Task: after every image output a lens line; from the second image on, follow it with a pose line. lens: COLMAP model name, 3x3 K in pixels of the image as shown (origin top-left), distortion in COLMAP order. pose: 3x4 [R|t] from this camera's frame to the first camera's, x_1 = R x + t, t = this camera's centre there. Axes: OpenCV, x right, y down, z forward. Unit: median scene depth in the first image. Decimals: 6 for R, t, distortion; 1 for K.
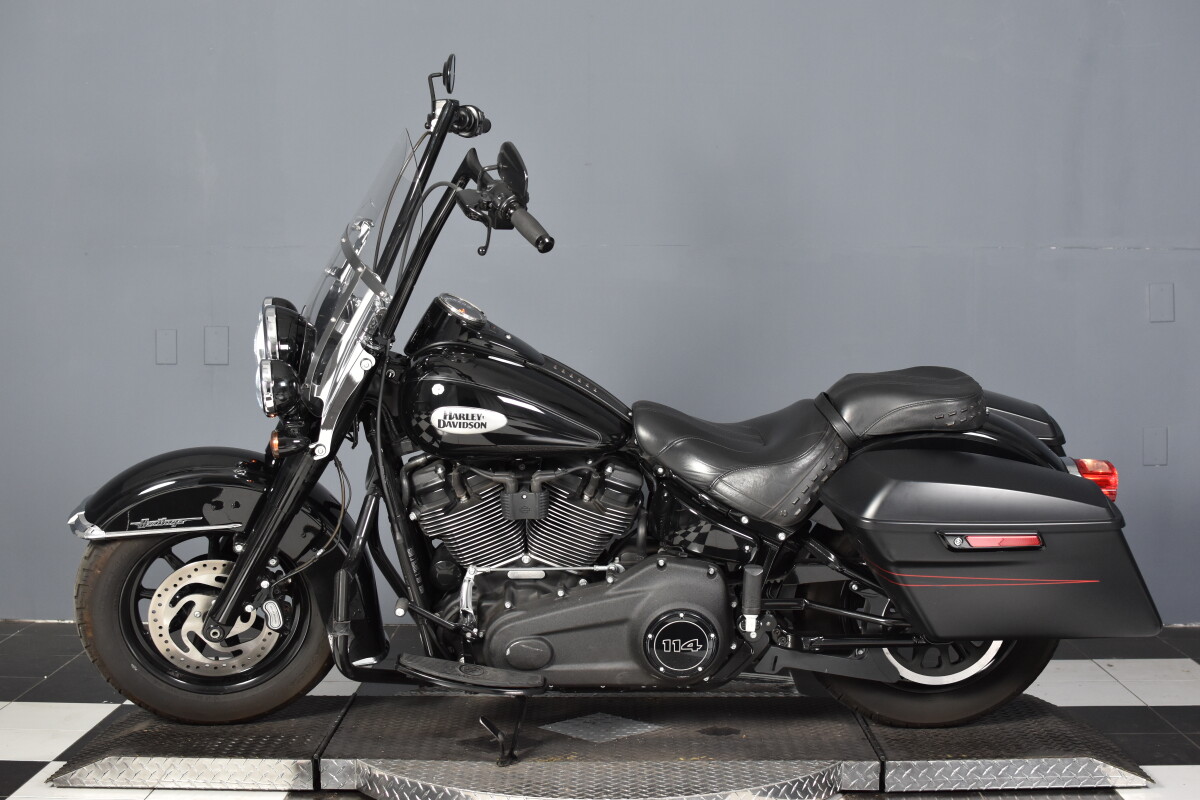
lens RADIAL K [[1836.7, 0, 600.0], [0, 1836.7, 400.0], [0, 0, 1]] dist [-0.235455, -0.058600]
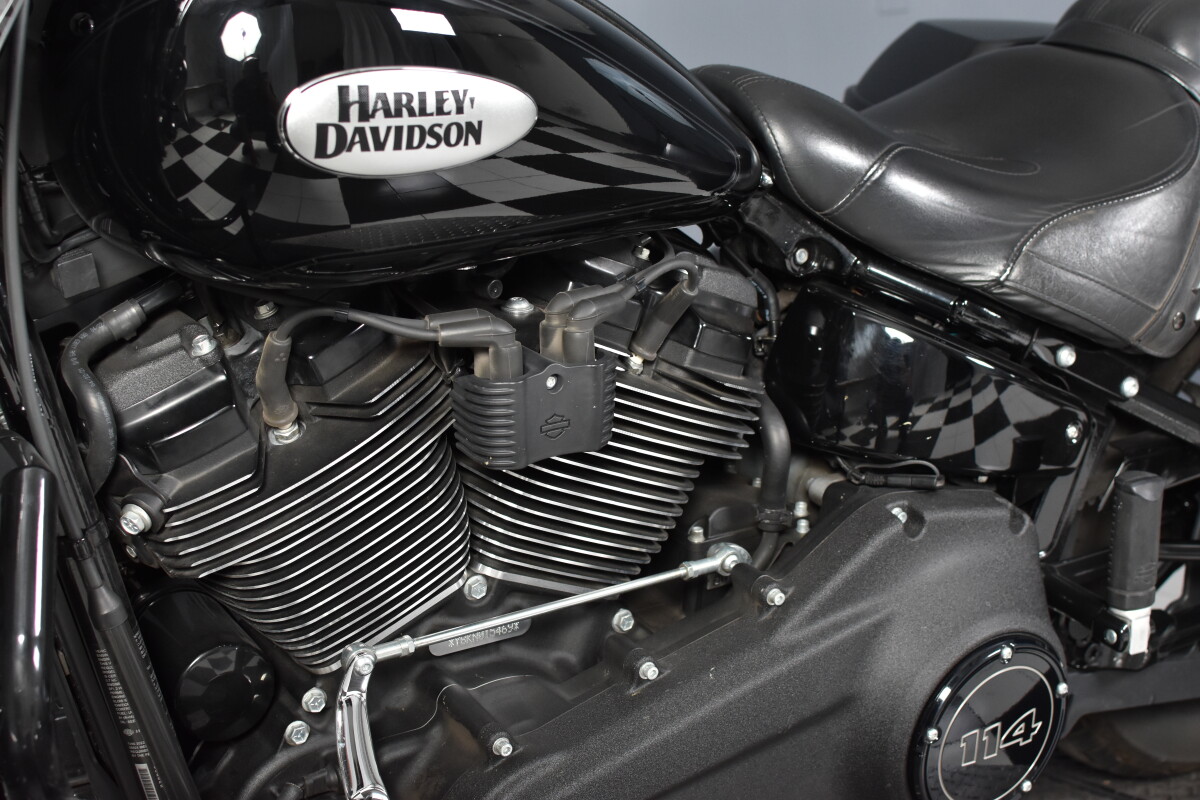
lens RADIAL K [[1836.7, 0, 600.0], [0, 1836.7, 400.0], [0, 0, 1]] dist [-0.235455, -0.058600]
pose [[0.845112, -0.148336, 0.513597, -0.187150], [0.127304, 0.988936, 0.076147, 0.033773], [-0.519210, 0.001031, 0.854646, 0.739014]]
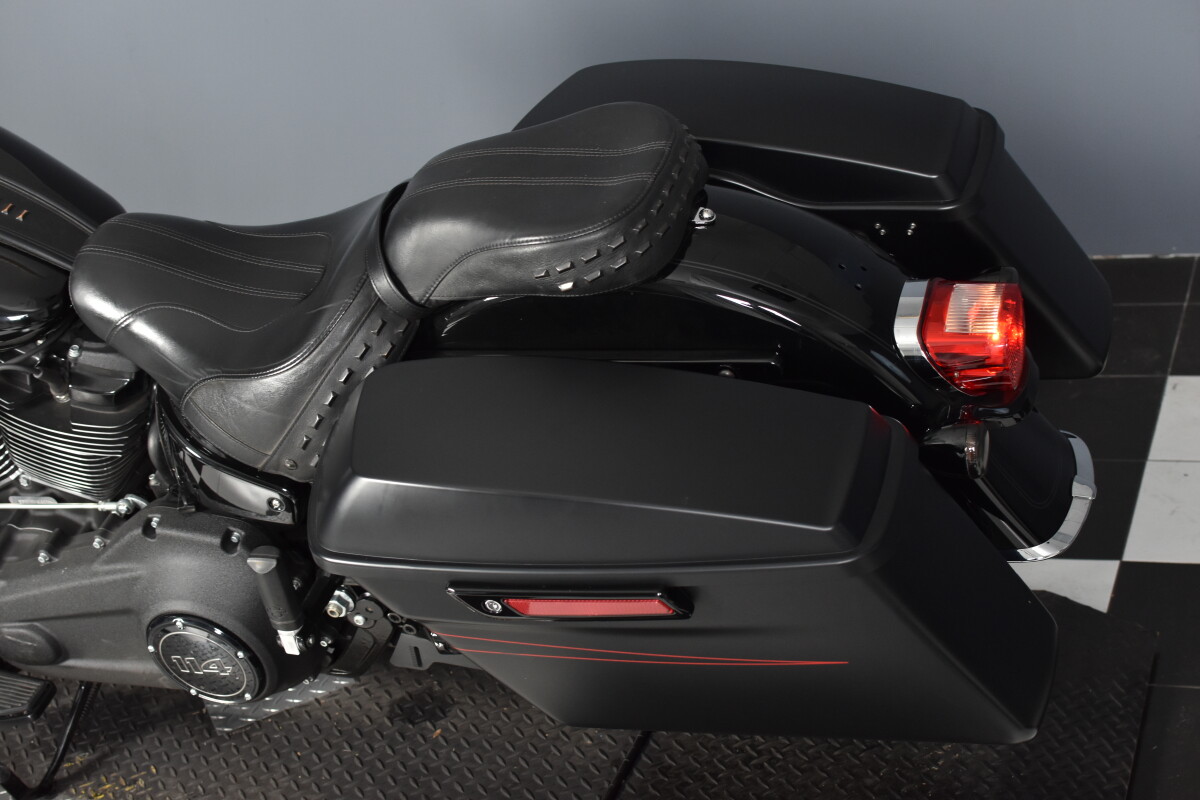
lens RADIAL K [[1836.7, 0, 600.0], [0, 1836.7, 400.0], [0, 0, 1]] dist [-0.235455, -0.058600]
pose [[0.921390, -0.003016, -0.388627, 0.377437], [0.158664, 0.915759, 0.369068, -0.129454], [0.354775, -0.401717, 0.844250, 0.597770]]
